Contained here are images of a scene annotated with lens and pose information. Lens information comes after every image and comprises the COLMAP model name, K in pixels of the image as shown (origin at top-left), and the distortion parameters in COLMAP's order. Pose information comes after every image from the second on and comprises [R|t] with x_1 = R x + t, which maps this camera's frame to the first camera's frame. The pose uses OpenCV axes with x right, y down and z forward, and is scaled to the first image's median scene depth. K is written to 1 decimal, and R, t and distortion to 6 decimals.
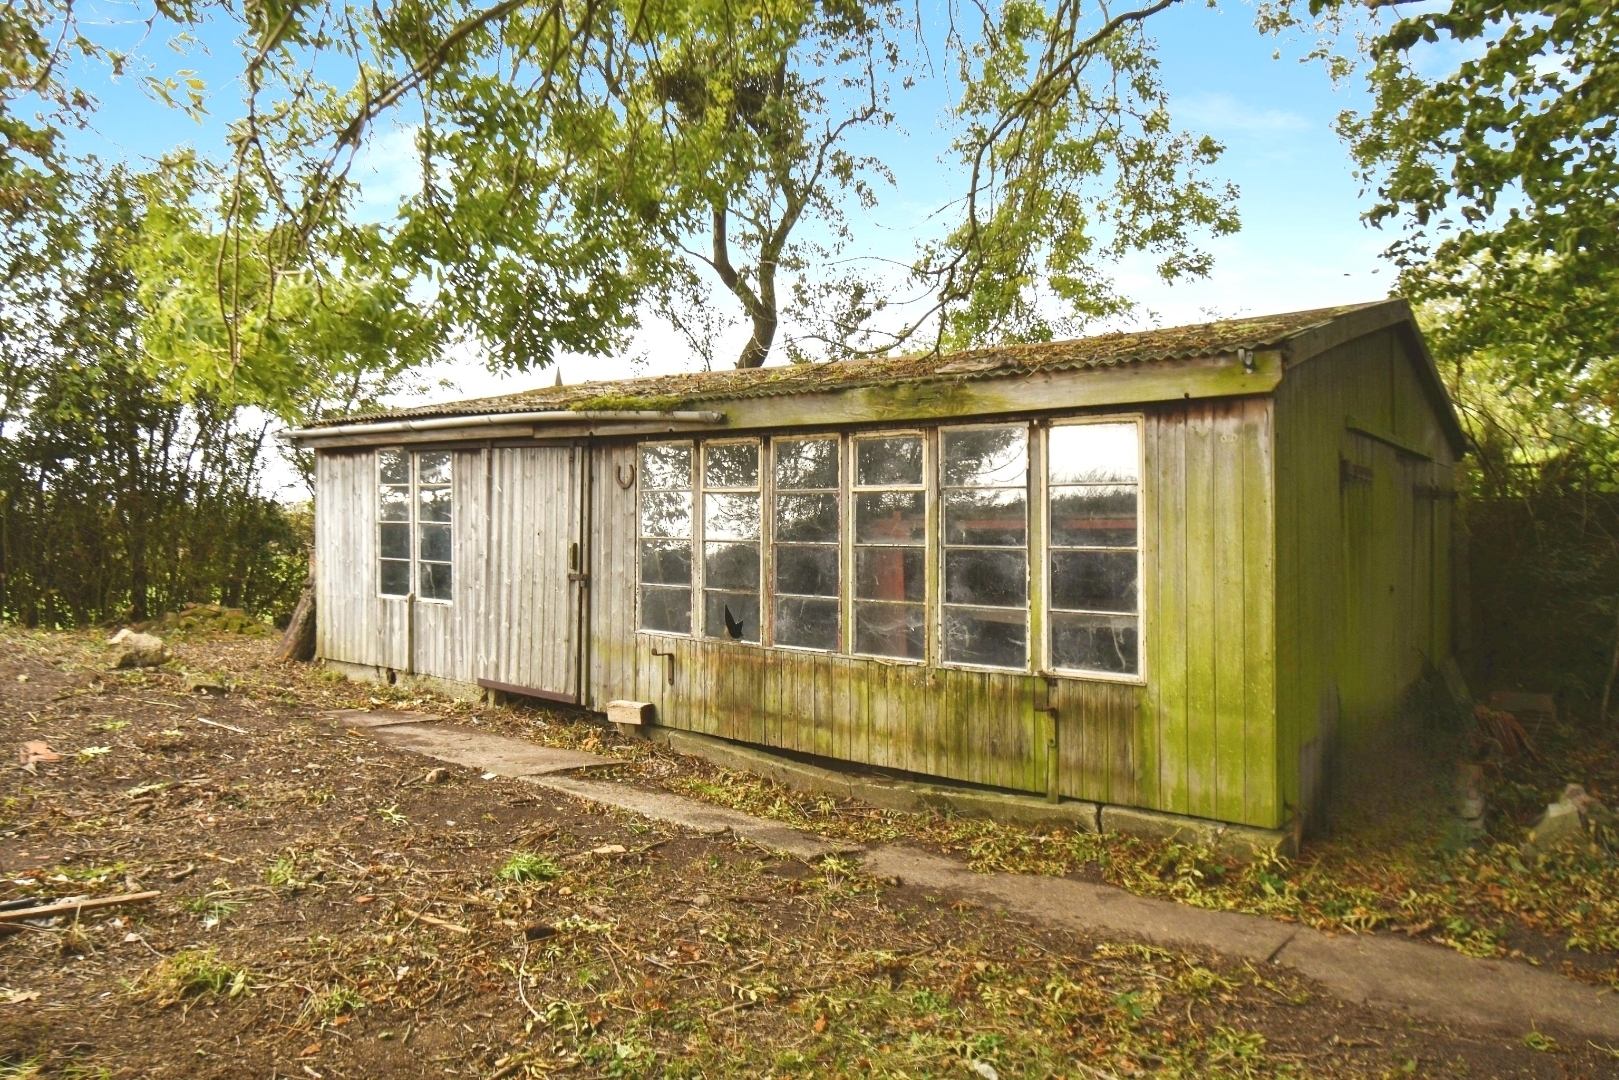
lens RADIAL K [[705.3, 0, 809.5], [0, 705.3, 540.0], [0, 0, 1]] dist [0.000706, 0.000015]
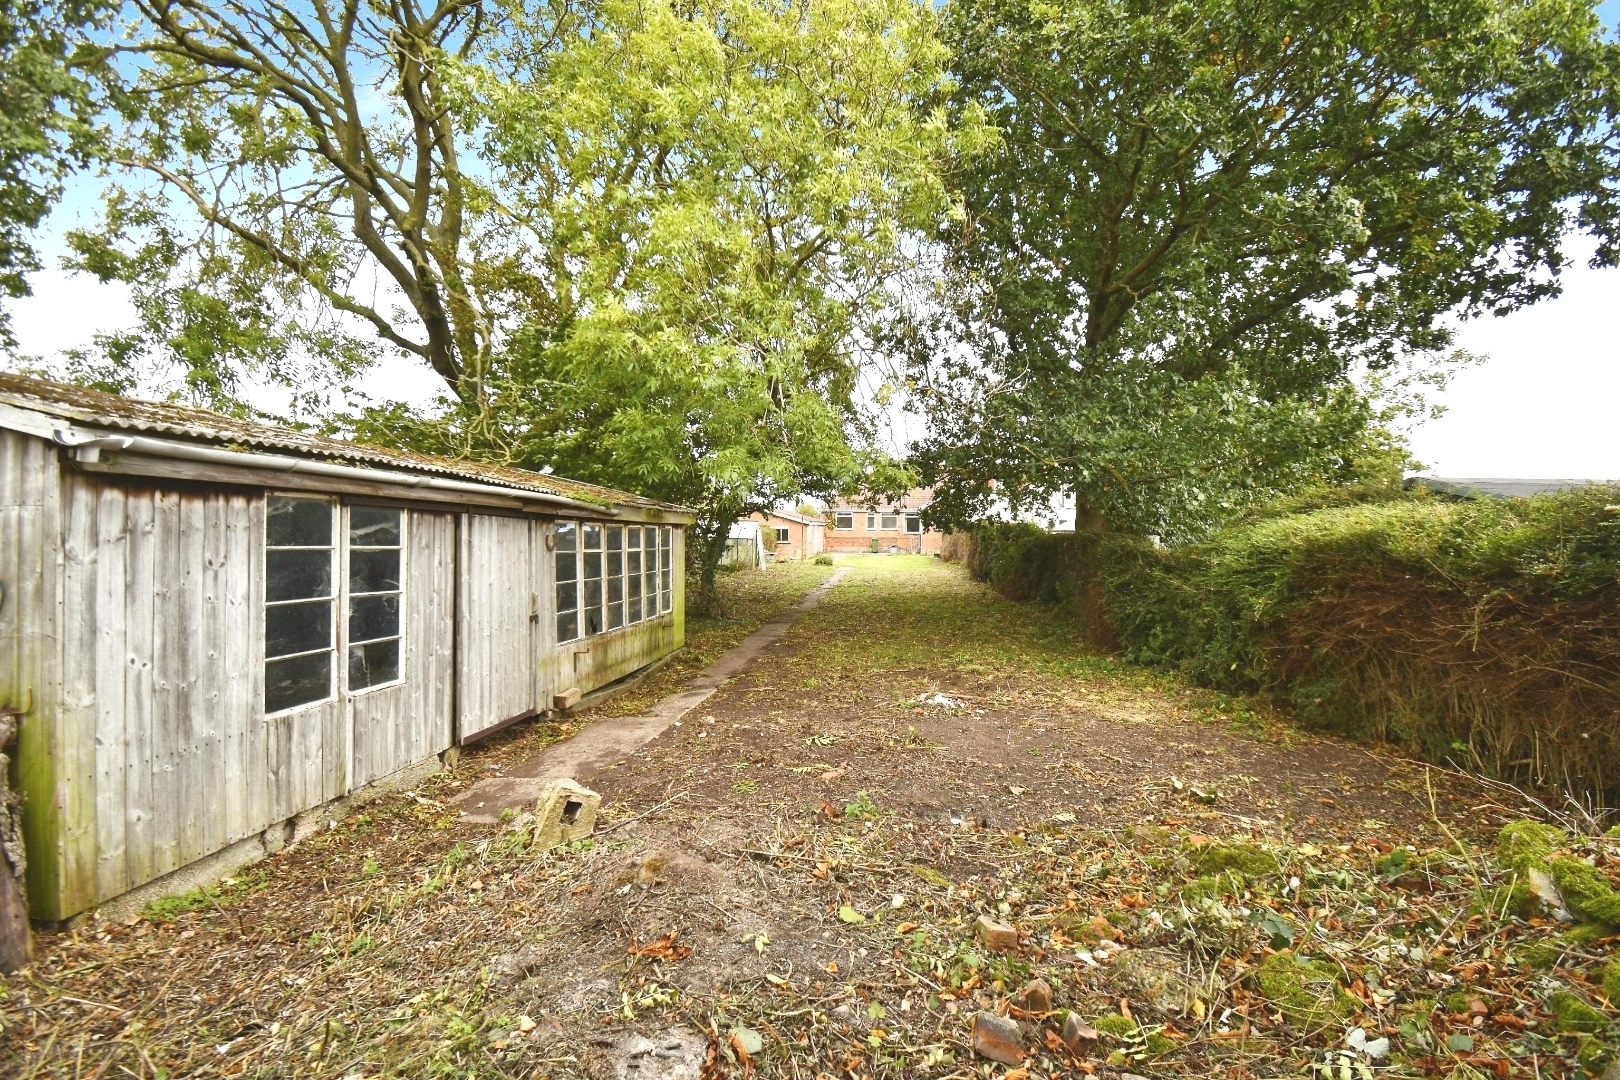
lens RADIAL K [[705.7, 0, 810.0], [0, 705.7, 540.0], [0, 0, 1]] dist [0.000706, 0.000015]
pose [[-0.342062, 0.007690, 0.939646, -1.427402], [0.032853, 0.999453, 0.003780, -0.070991], [-0.939103, 0.032164, -0.342127, 0.771866]]
